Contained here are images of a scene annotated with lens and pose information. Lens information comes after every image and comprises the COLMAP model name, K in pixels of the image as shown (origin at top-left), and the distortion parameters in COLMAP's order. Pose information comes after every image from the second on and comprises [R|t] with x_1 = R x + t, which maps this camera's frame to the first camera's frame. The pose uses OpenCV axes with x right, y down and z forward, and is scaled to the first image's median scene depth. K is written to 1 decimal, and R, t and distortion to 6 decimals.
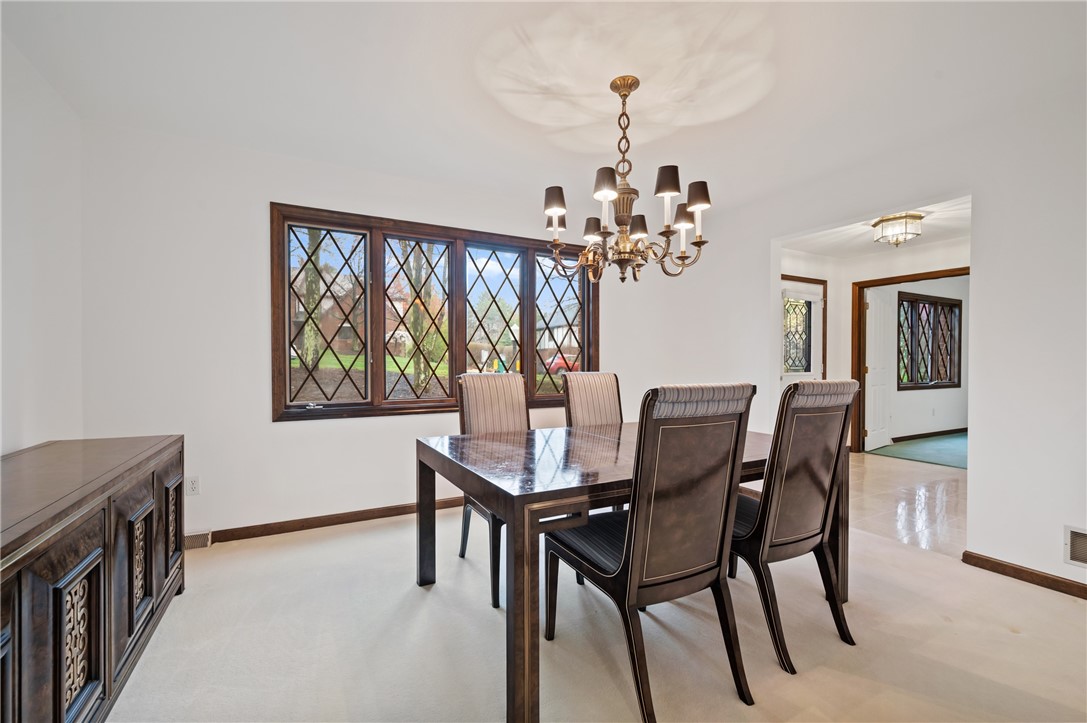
lens RADIAL K [[462.9, 0, 540.7], [0, 462.9, 361.3], [0, 0, 1]] dist [0.001292, -0.000463]
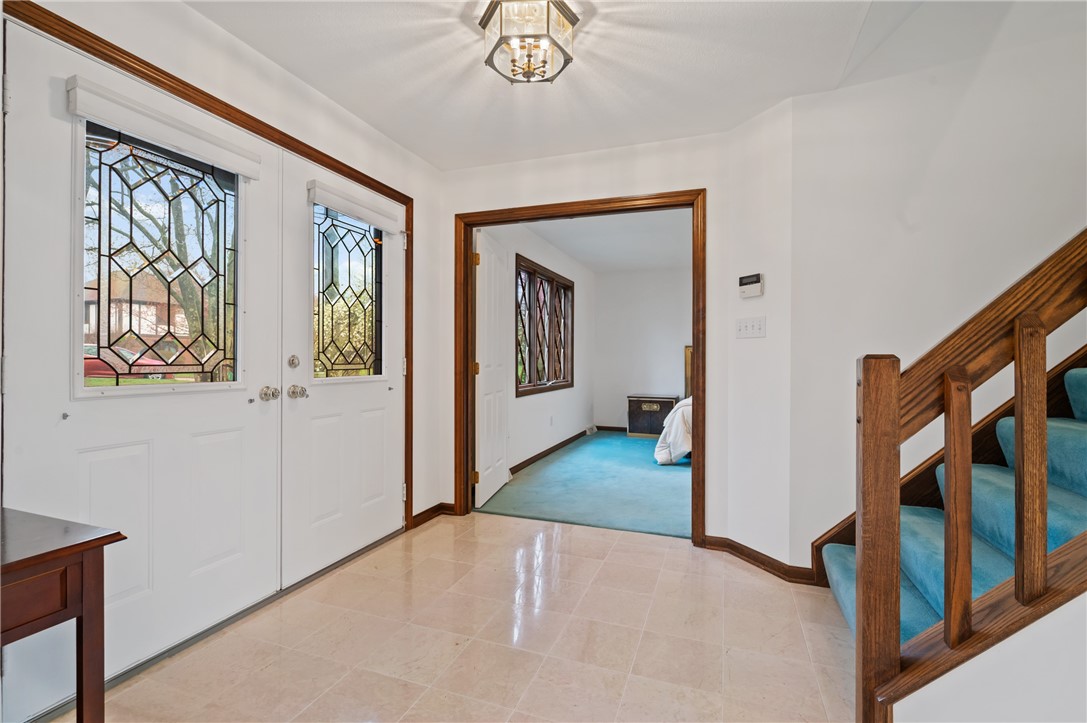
lens RADIAL K [[479.5, 0, 543.3], [0, 479.5, 358.7], [0, 0, 1]] dist [-0.001331, -0.001125]
pose [[0.741578, -0.003967, 0.670855, 0.327852], [0.006124, 0.999981, -0.000857, 0.006615], [-0.670839, 0.004744, 0.741588, 0.451295]]
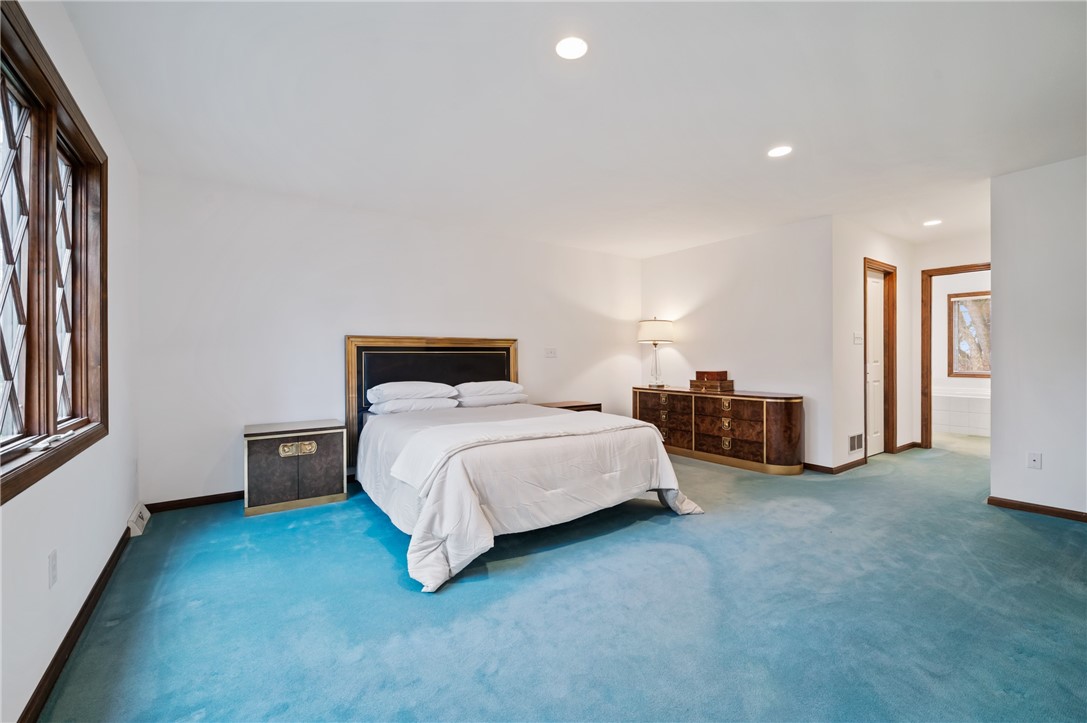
lens RADIAL K [[462.9, 0, 544.7], [0, 462.9, 360.2], [0, 0, 1]] dist [0.001292, -0.000463]
pose [[-0.126414, -0.016967, 0.991833, 0.627380], [0.007436, 0.999809, 0.018052, 0.002662], [-0.991950, 0.009658, -0.126263, 0.841212]]
